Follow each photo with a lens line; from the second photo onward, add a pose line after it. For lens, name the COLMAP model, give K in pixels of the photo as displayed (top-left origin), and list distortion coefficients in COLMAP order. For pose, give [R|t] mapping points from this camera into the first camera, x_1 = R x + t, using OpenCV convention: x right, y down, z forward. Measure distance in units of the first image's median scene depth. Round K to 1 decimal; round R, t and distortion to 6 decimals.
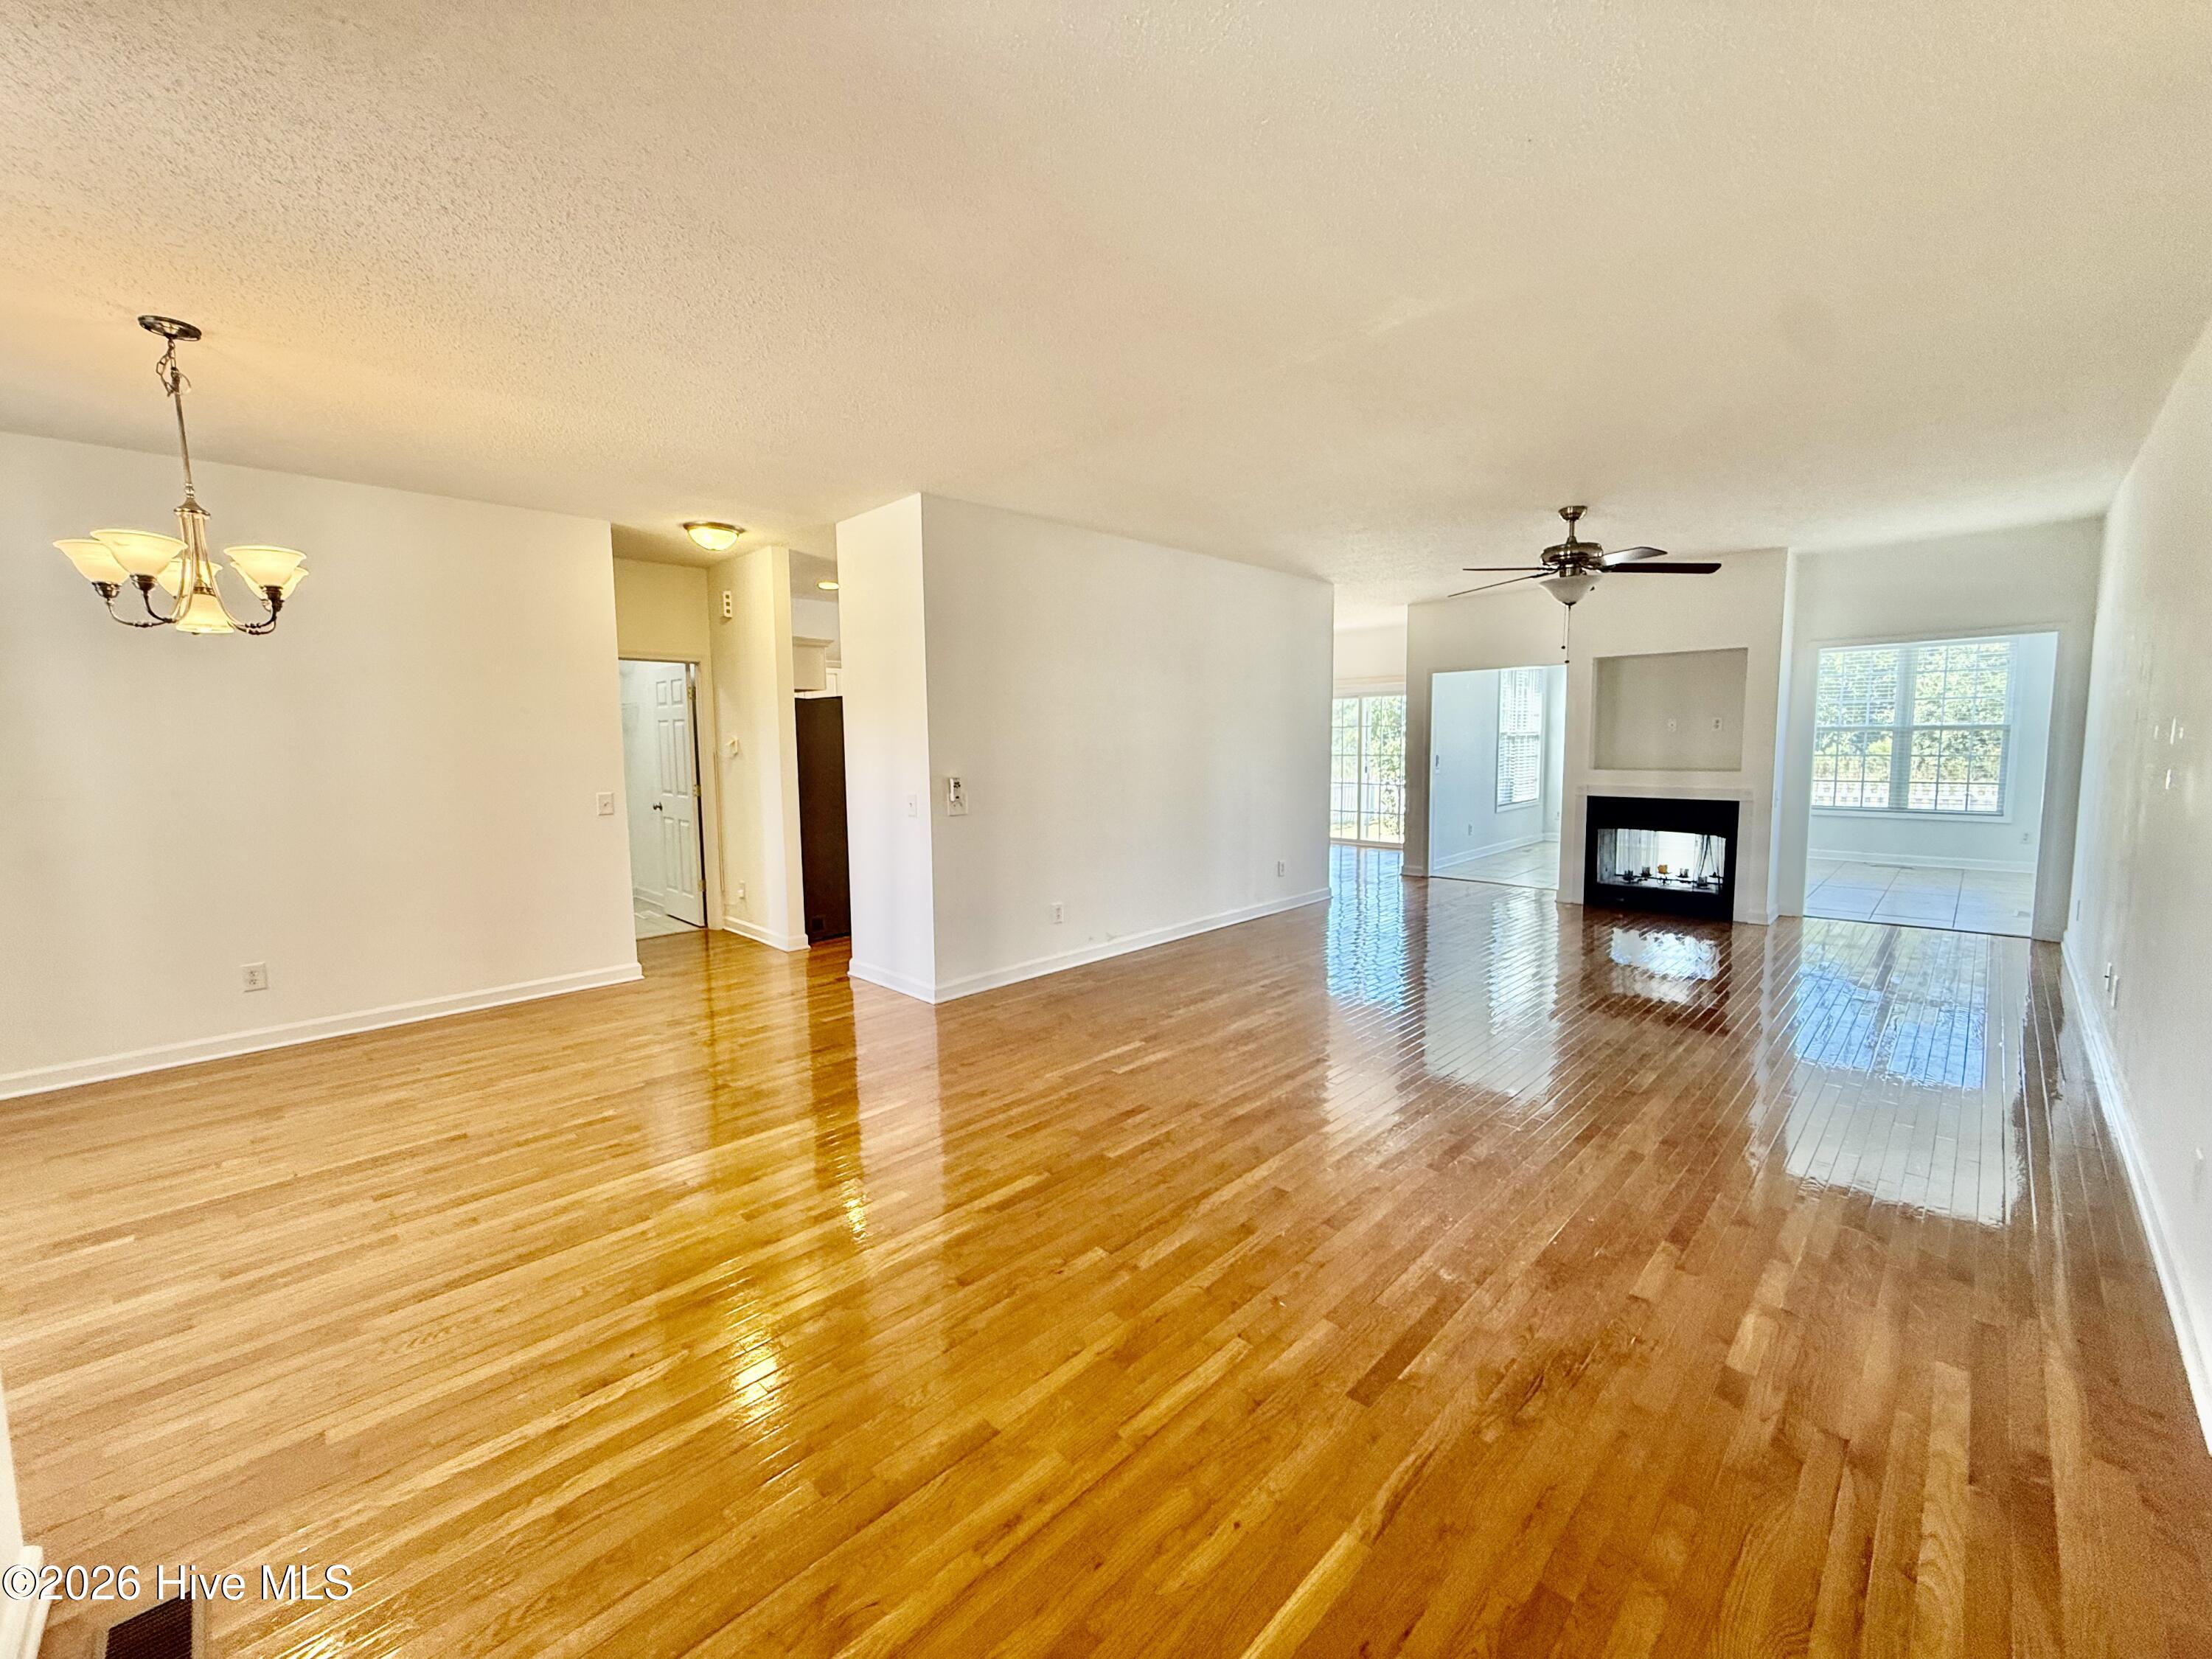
lens RADIAL K [[886.0, 0, 1106.0], [0, 886.0, 829.5], [0, 0, 1]] dist [-0.000141, -0.000008]
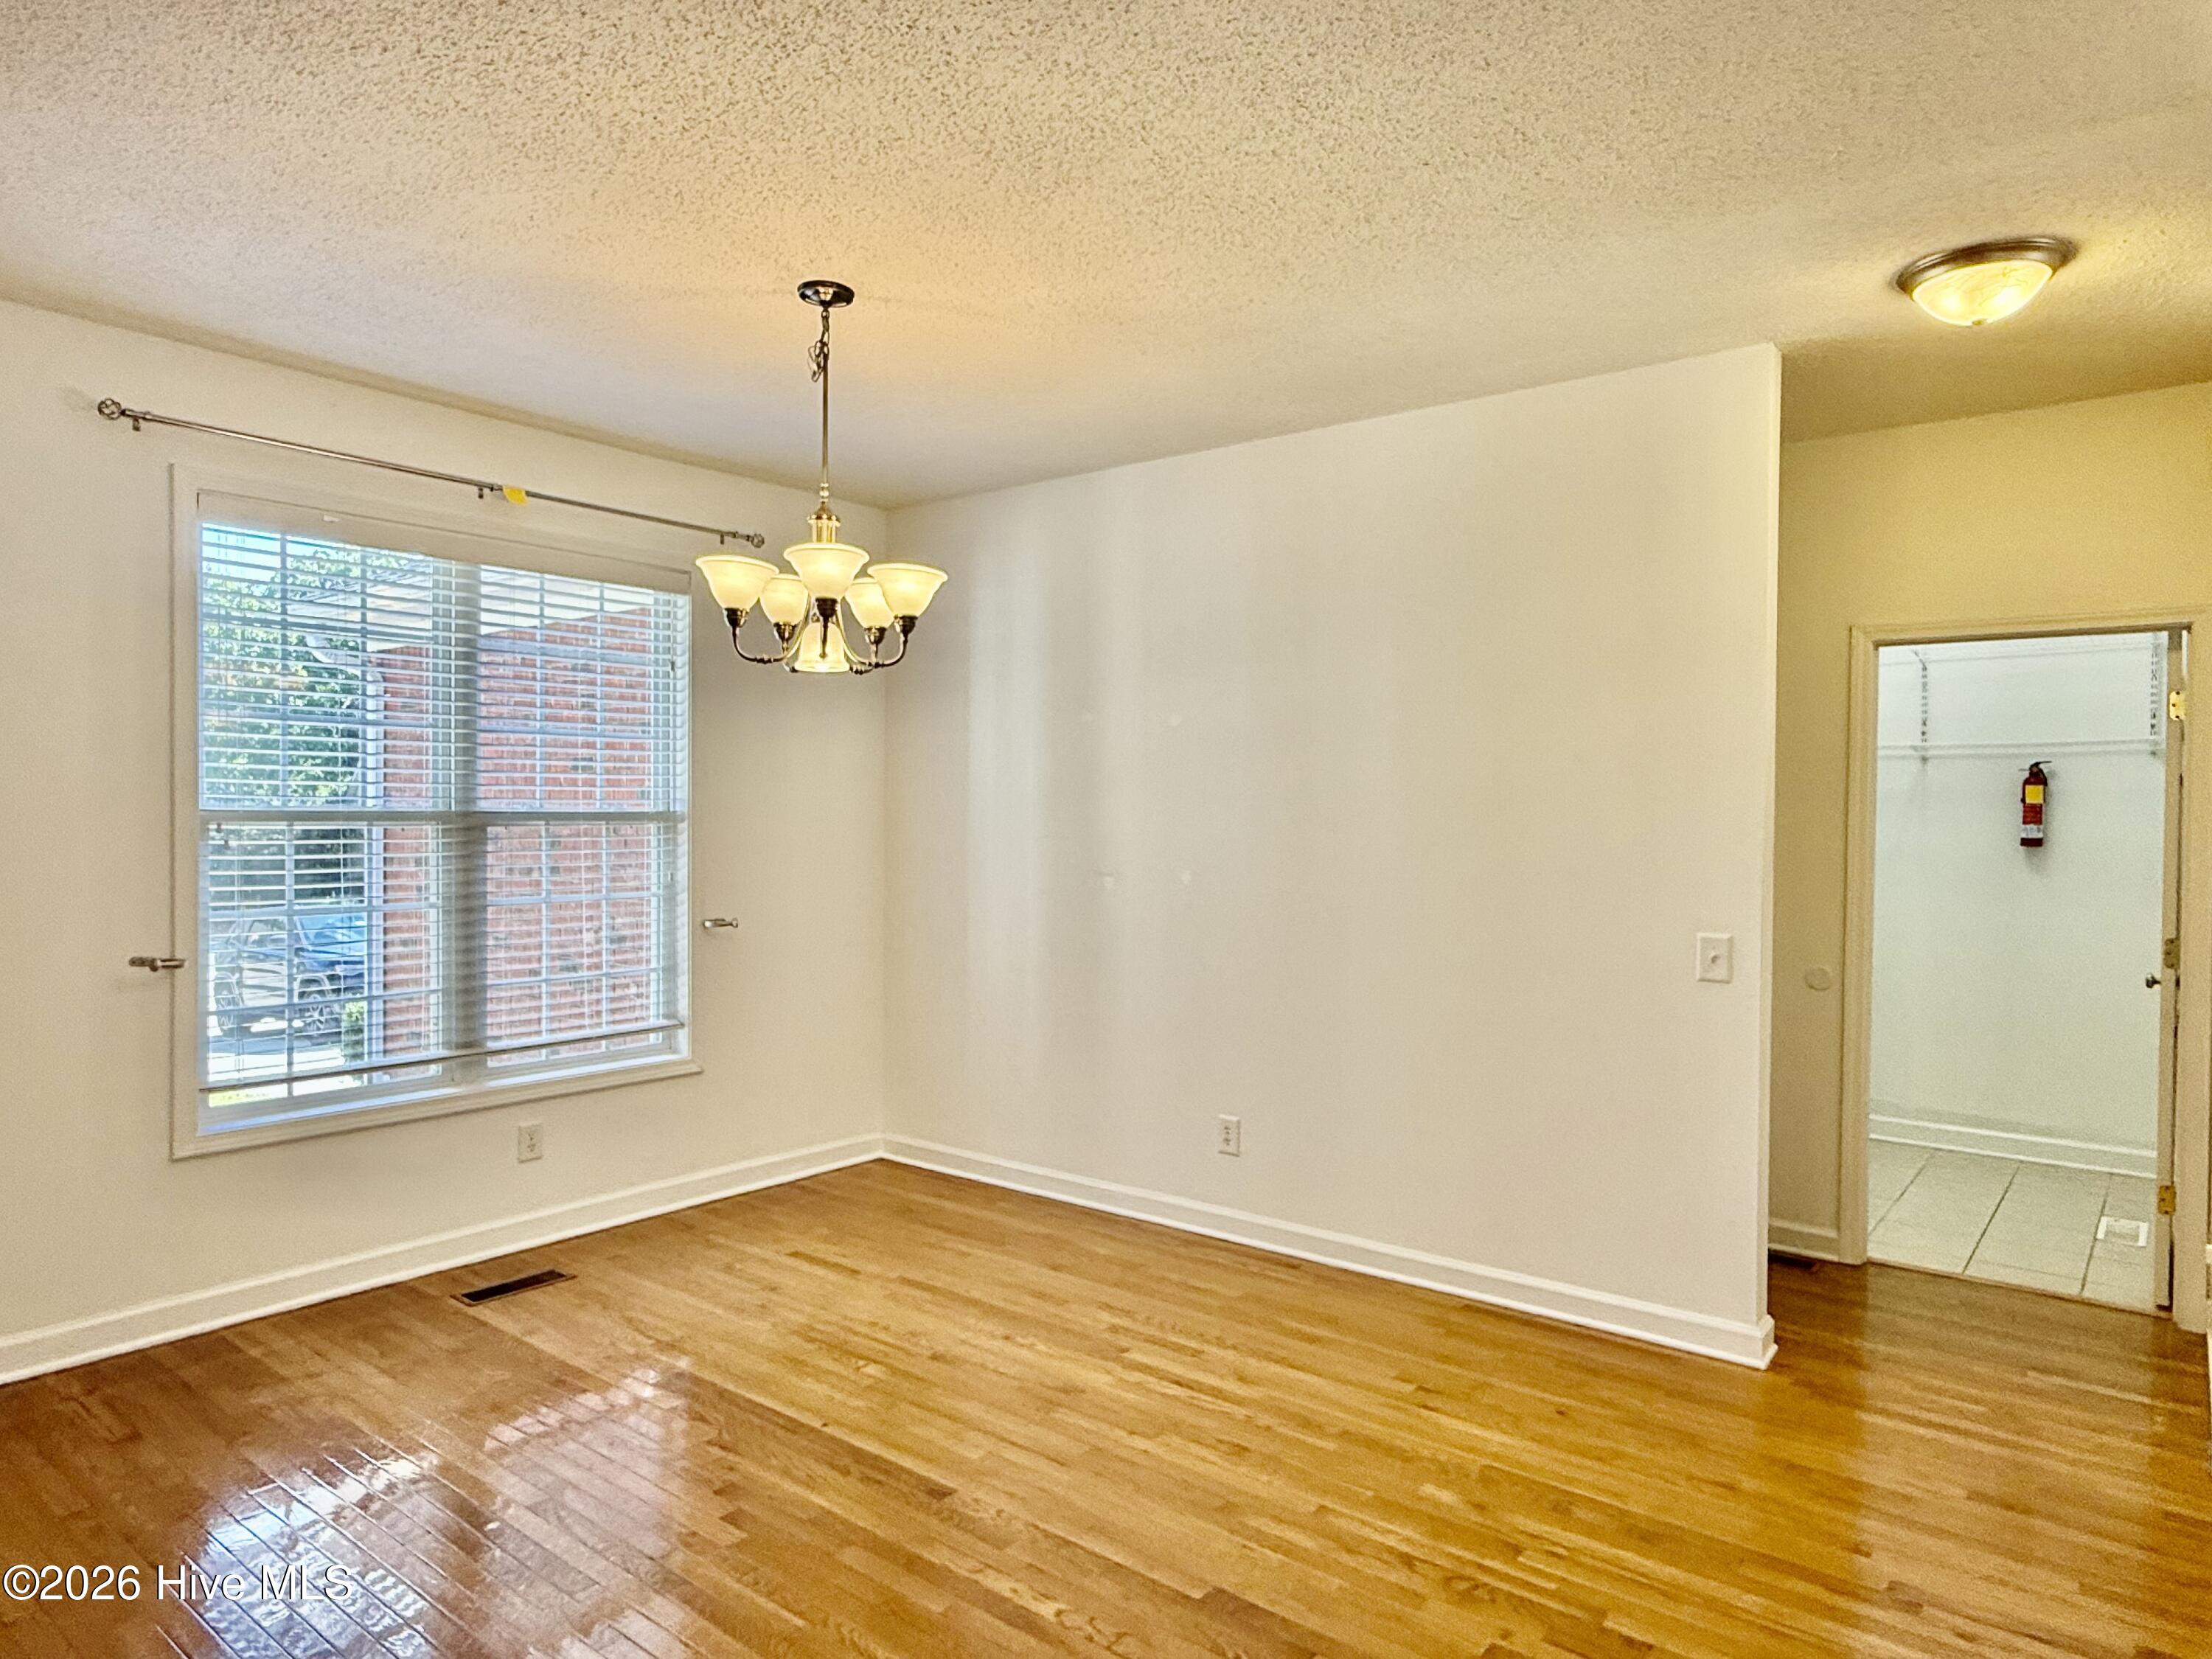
lens RADIAL K [[1356.0, 0, 1106.0], [0, 1356.0, 829.5], [0, 0, 1]] dist [-0.016765, 0.000174]
pose [[0.109515, 0.030109, -0.993529, 0.148450], [-0.111861, 0.993565, 0.017780, -0.111650], [0.987671, 0.109190, 0.112178, 0.926998]]
